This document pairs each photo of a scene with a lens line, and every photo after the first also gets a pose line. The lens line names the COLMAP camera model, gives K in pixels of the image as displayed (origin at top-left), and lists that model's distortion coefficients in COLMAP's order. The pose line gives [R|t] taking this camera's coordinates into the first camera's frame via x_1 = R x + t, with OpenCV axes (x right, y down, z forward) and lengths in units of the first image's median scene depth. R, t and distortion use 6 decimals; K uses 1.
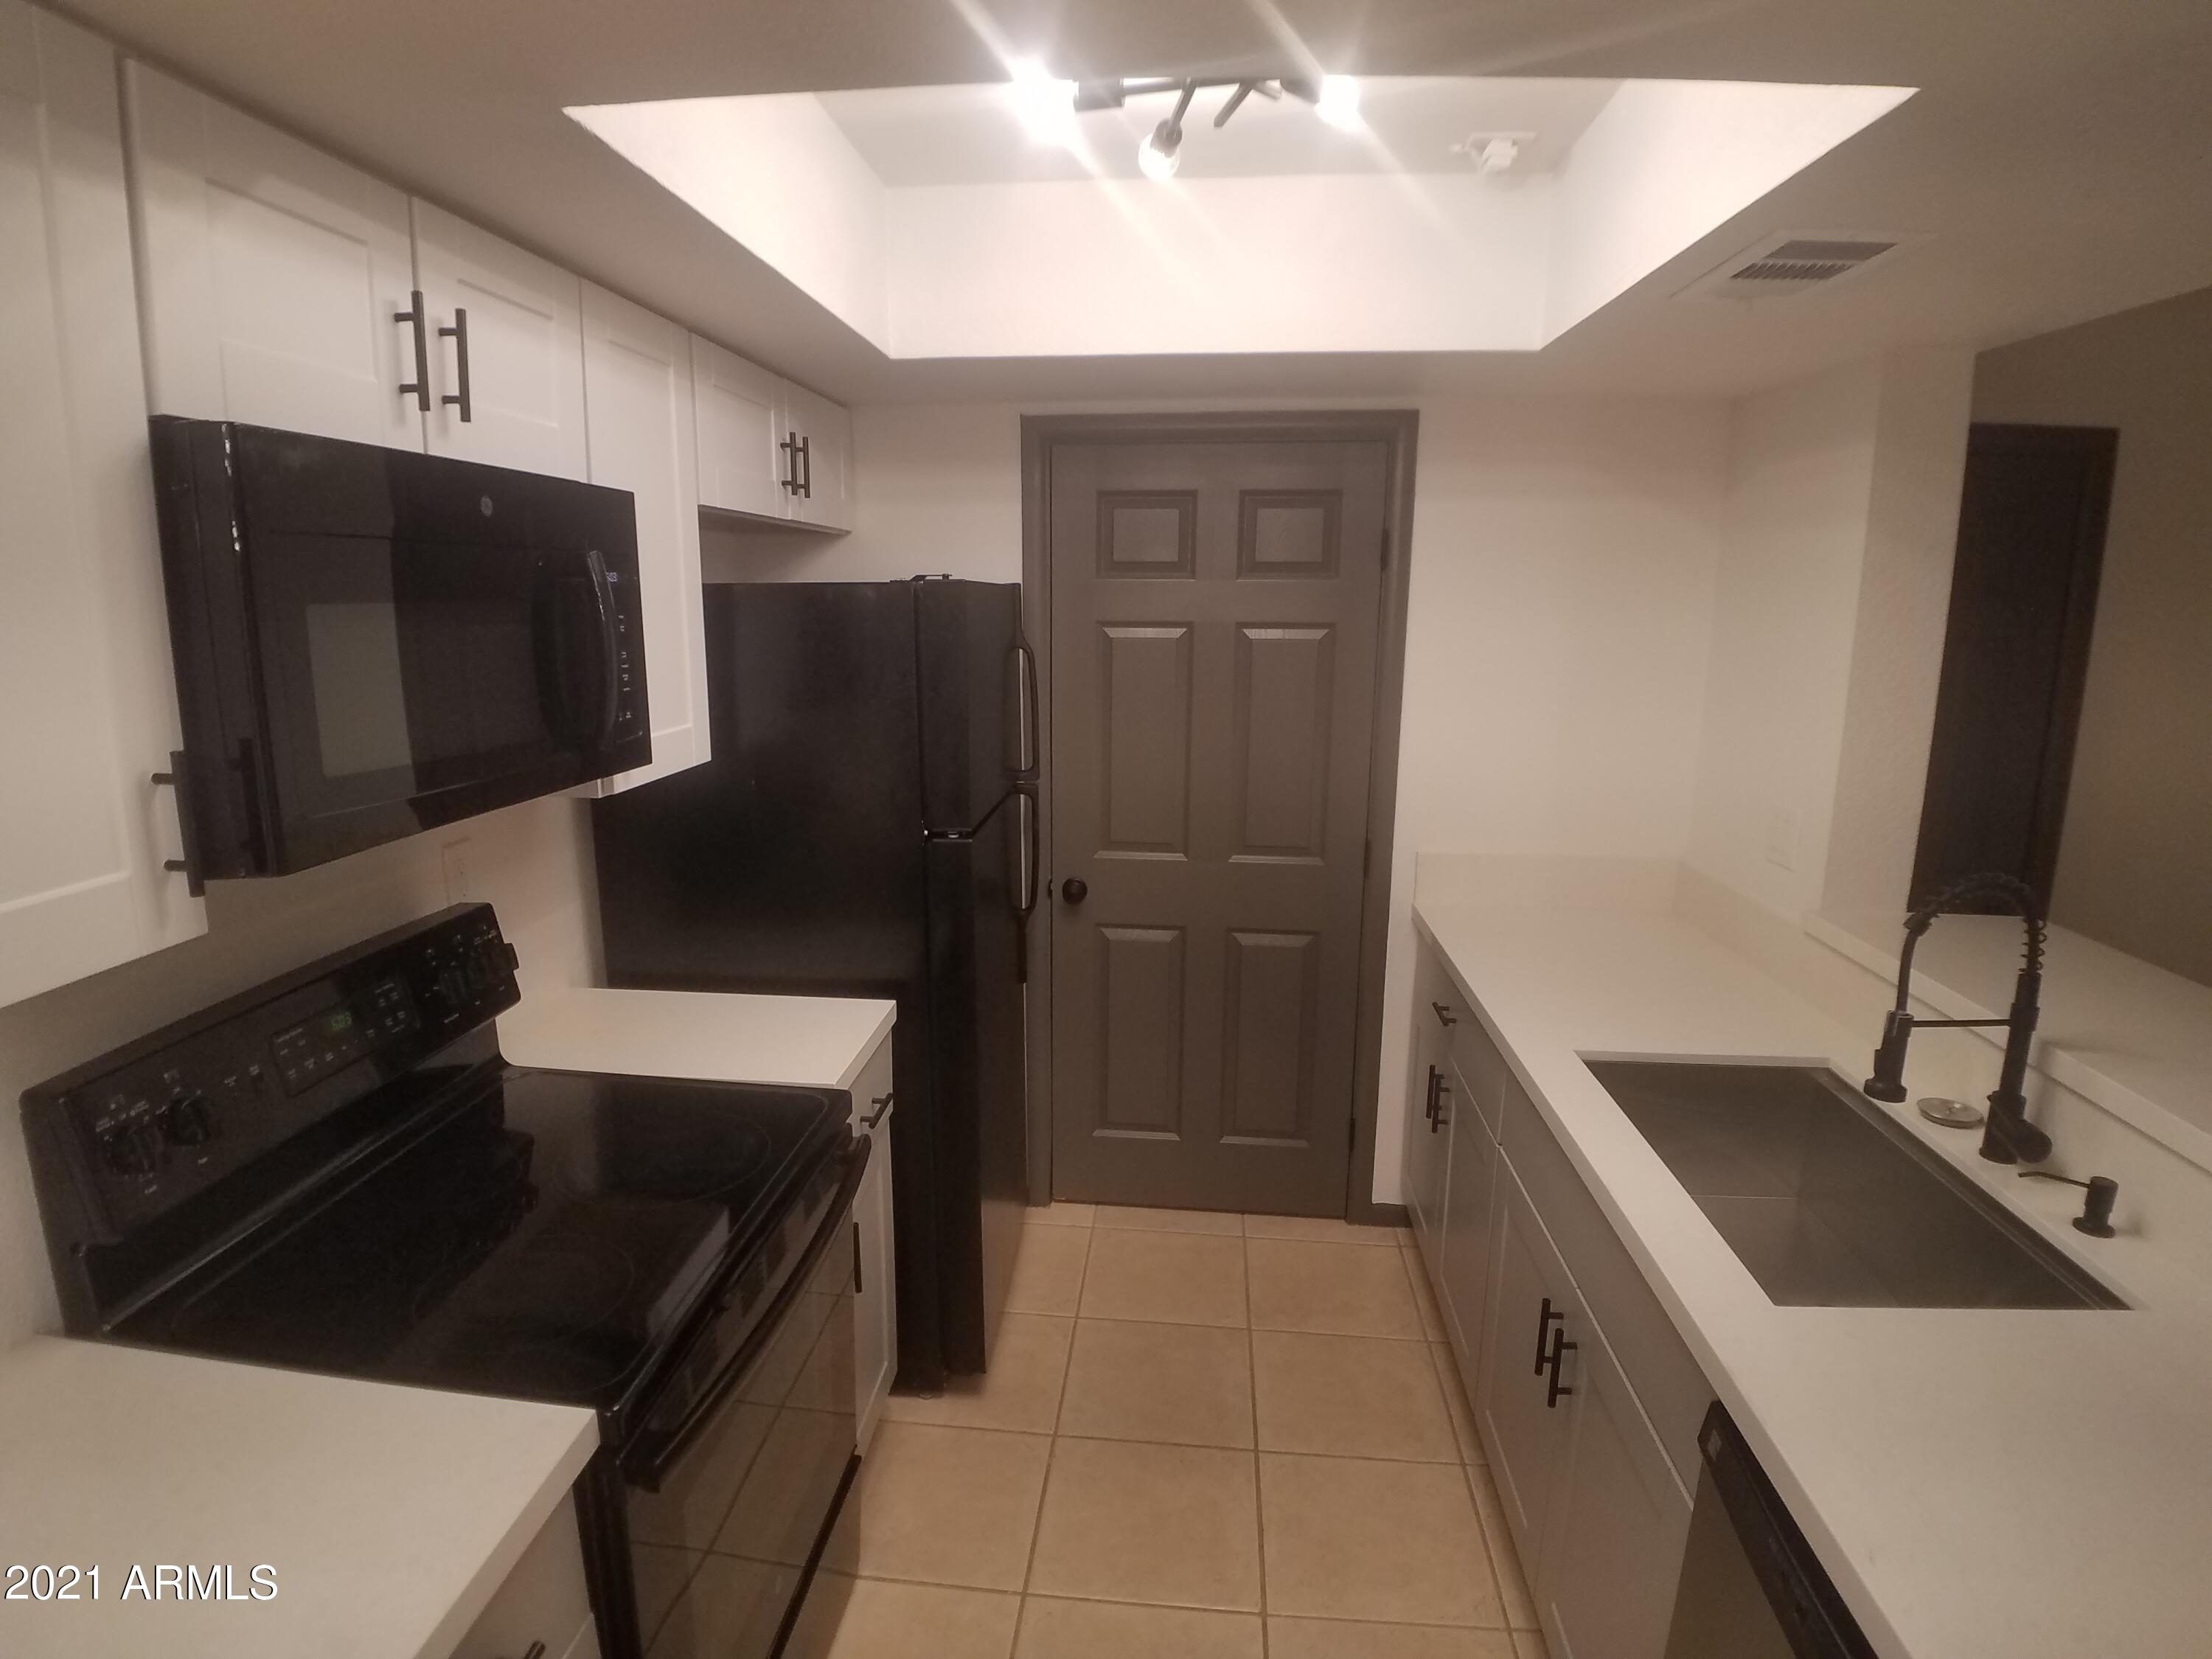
lens RADIAL K [[1178.5, 0, 1101.0], [0, 1178.5, 842.2], [0, 0, 1]] dist [-0.048429, -0.010196]
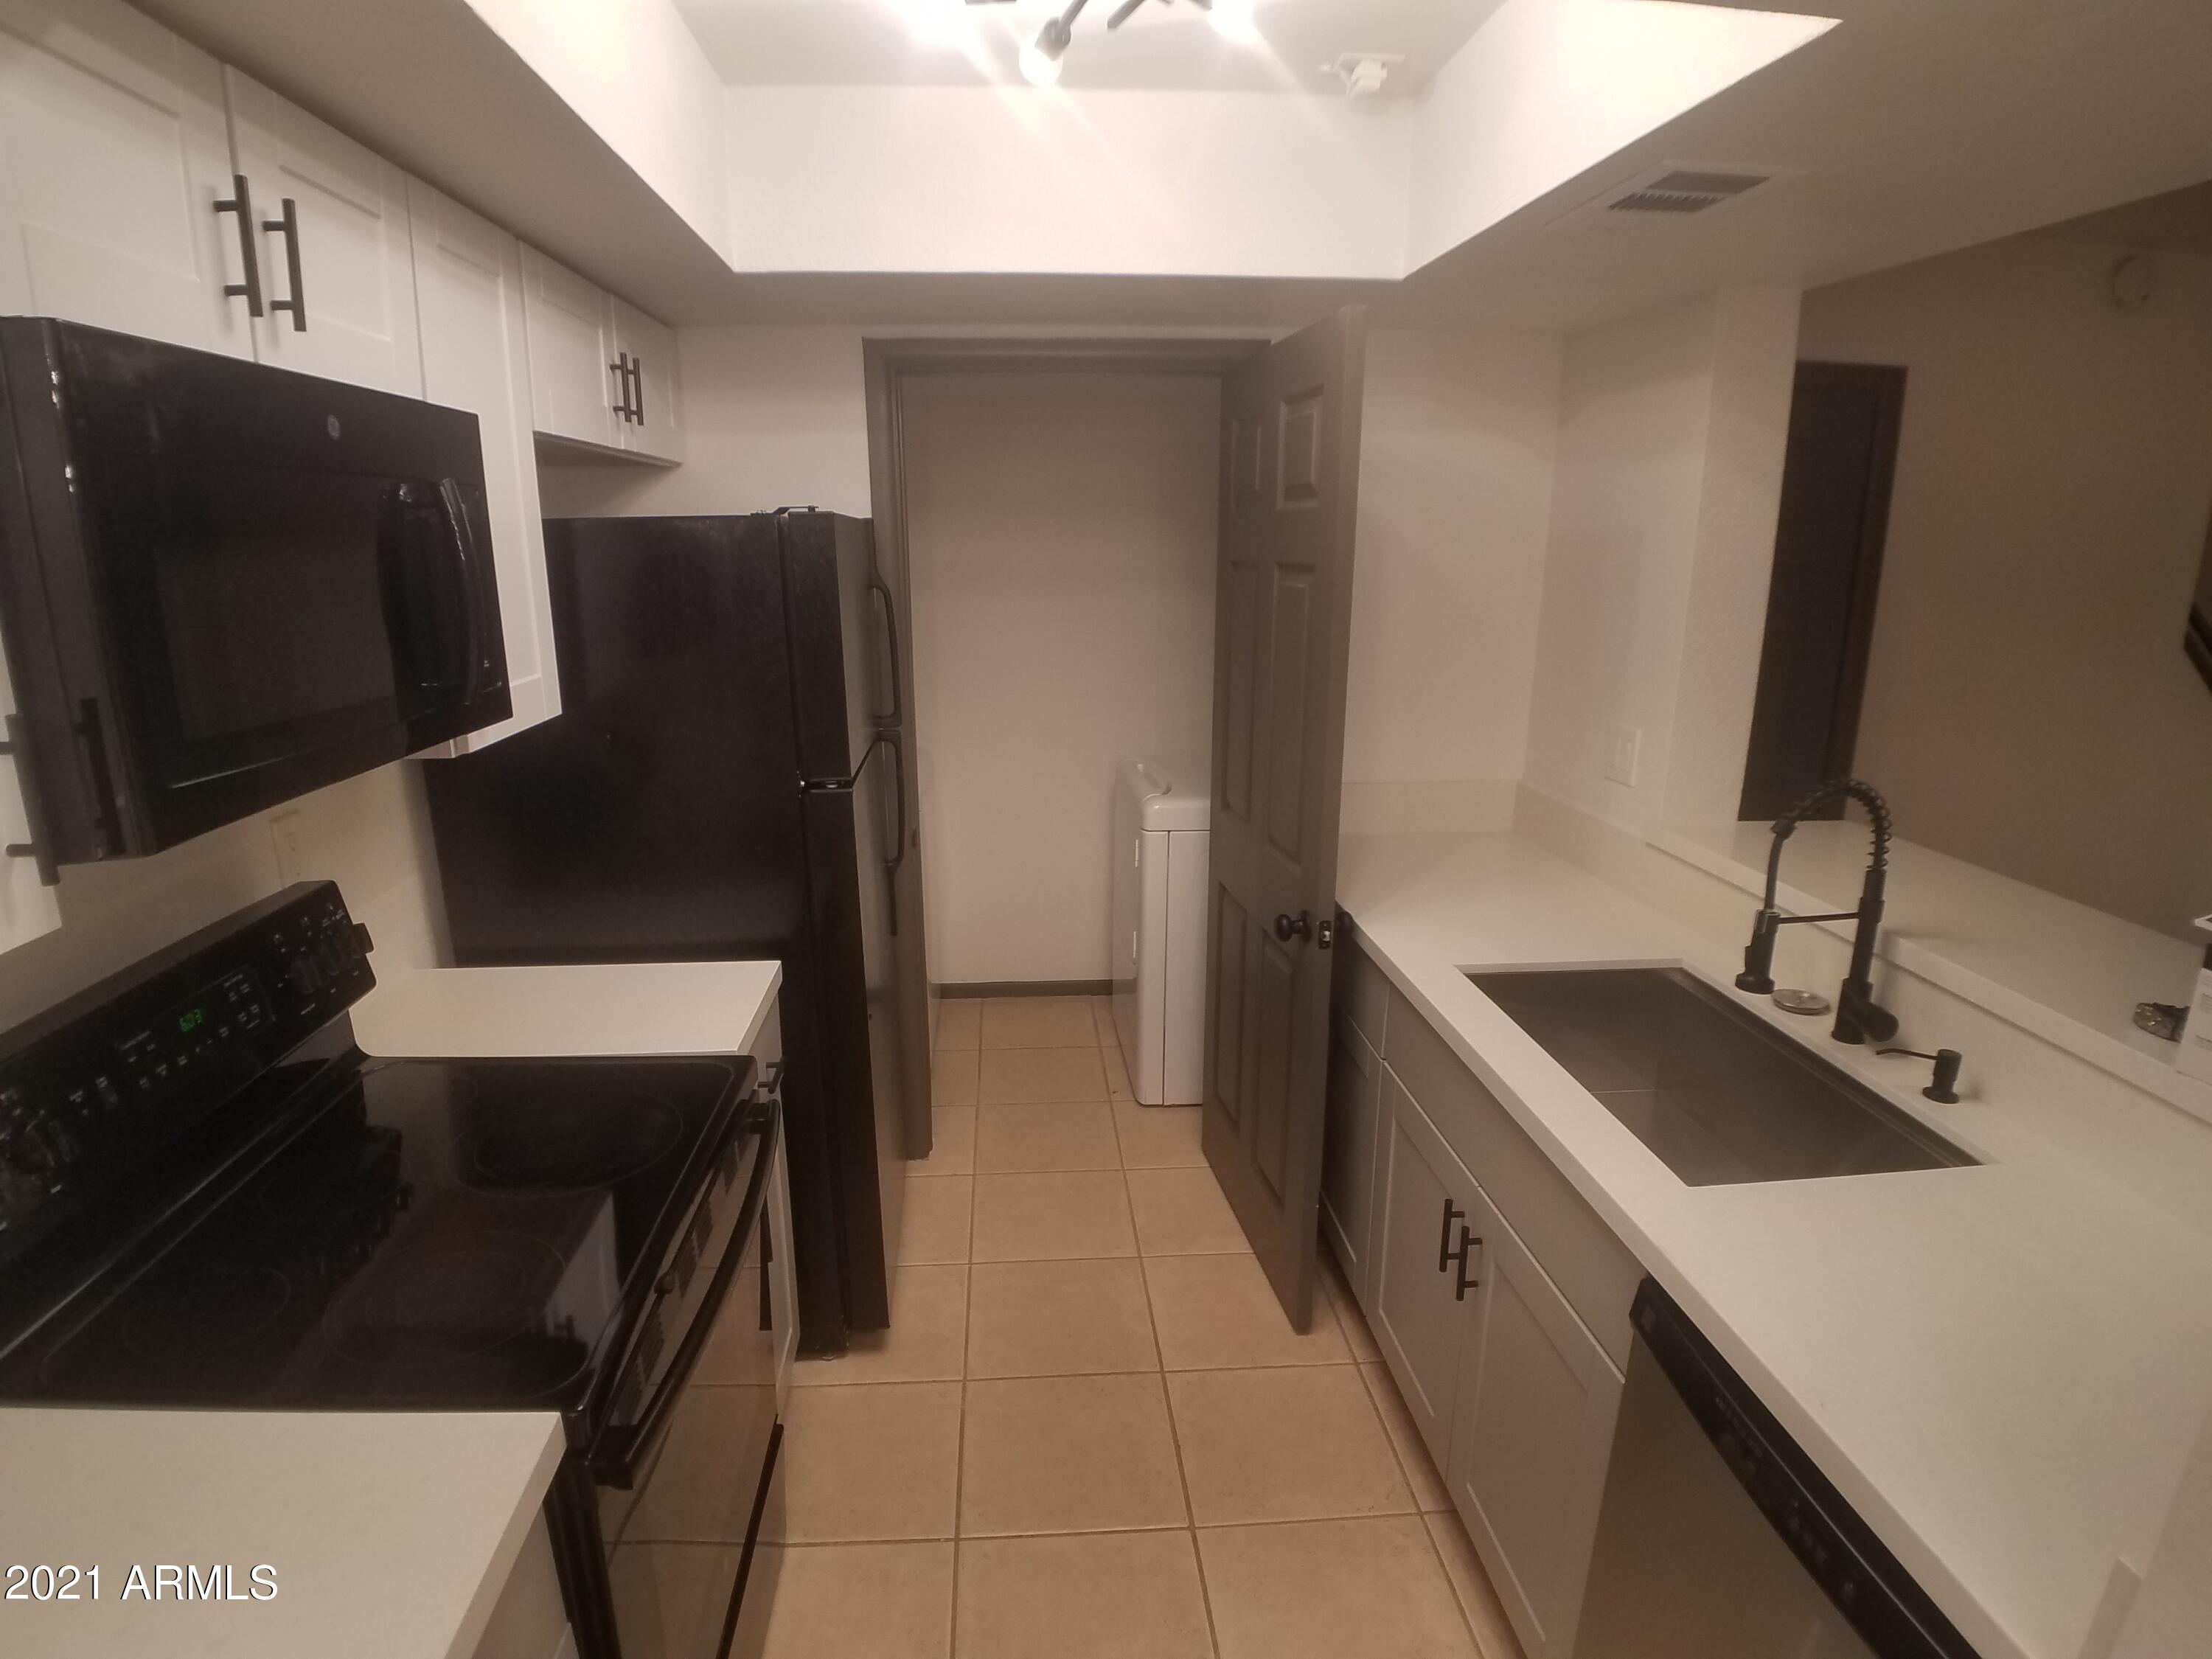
lens RADIAL K [[1178.5, 0, 1097.2], [0, 1178.5, 861.2], [0, 0, 1]] dist [-0.048429, -0.010196]
pose [[0.986067, -0.051020, 0.158334, -0.090765], [0.040986, 0.996977, 0.066007, 0.003311], [-0.161223, -0.058598, 0.985177, 0.027698]]
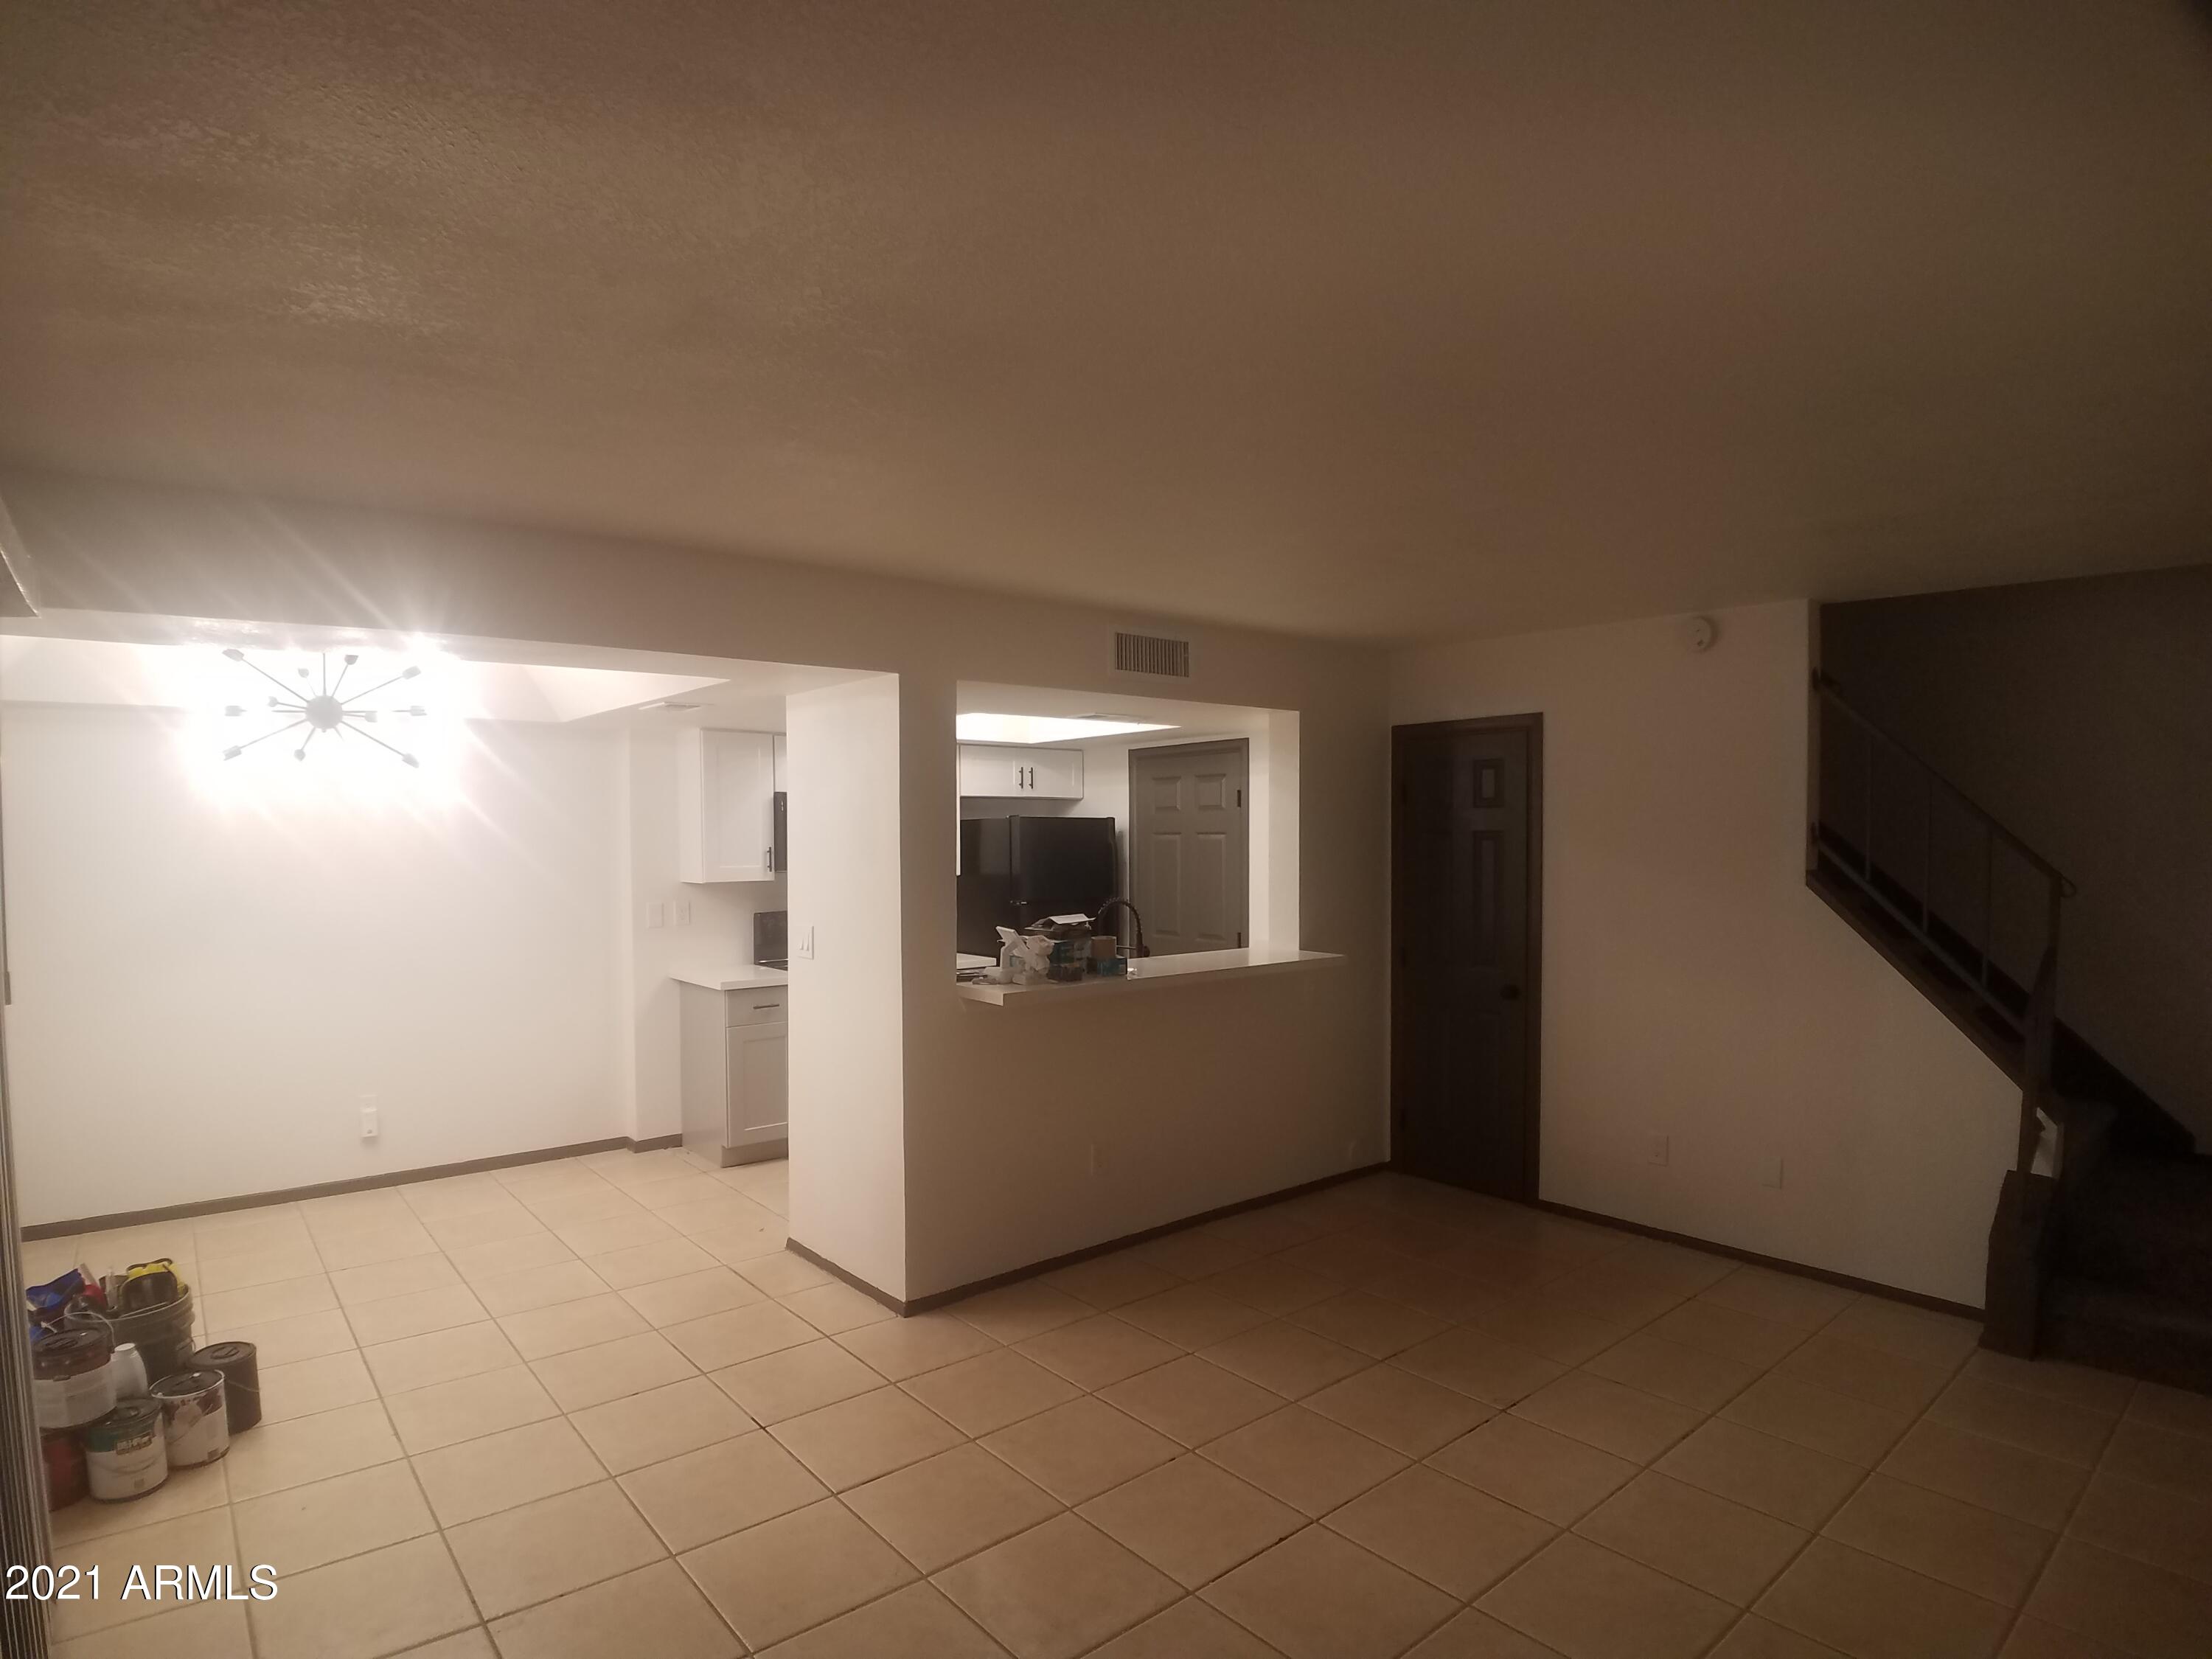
lens RADIAL K [[1178.5, 0, 1084.9], [0, 1178.5, 833.9], [0, 0, 1]] dist [-0.048429, -0.010196]
pose [[0.697861, -0.010167, -0.716161, 2.799030], [-0.138107, 0.979224, -0.148479, 0.317848], [0.702792, 0.202525, 0.681958, -1.212554]]
